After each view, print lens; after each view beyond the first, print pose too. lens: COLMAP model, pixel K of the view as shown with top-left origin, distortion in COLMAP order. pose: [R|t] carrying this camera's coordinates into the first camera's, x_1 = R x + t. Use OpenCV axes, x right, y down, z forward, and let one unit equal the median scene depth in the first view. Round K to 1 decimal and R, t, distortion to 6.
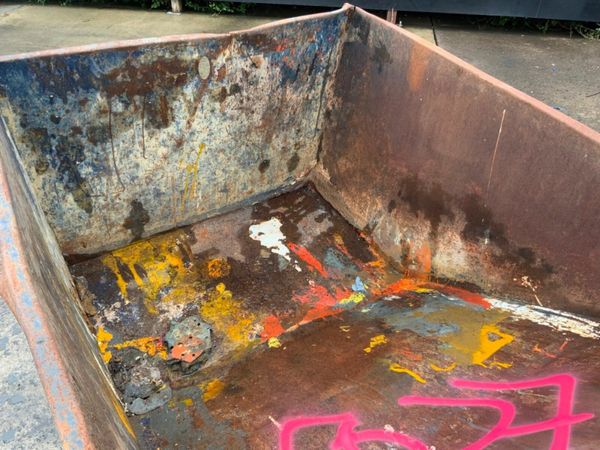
lens RADIAL K [[496.8, 0, 300.6], [0, 496.8, 227.7], [0, 0, 1]] dist [0.066834, -0.127004]
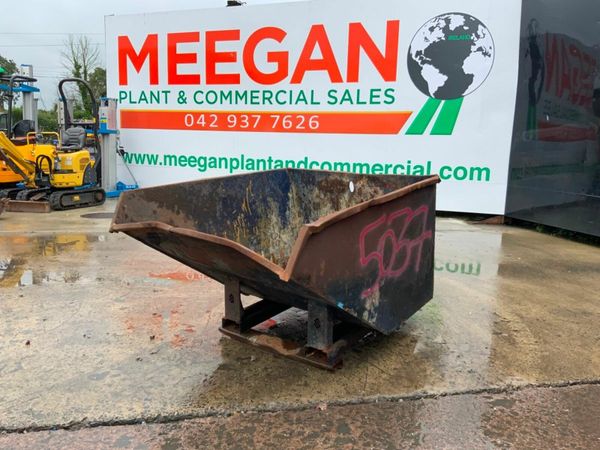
lens RADIAL K [[496.8, 0, 299.0], [0, 496.8, 225.1], [0, 0, 1]] dist [0.066834, -0.127004]
pose [[0.350859, 0.132597, -0.926993, 1.786005], [-0.578415, 0.809191, -0.103178, 0.179597], [0.736434, 0.572388, 0.360608, 0.130882]]
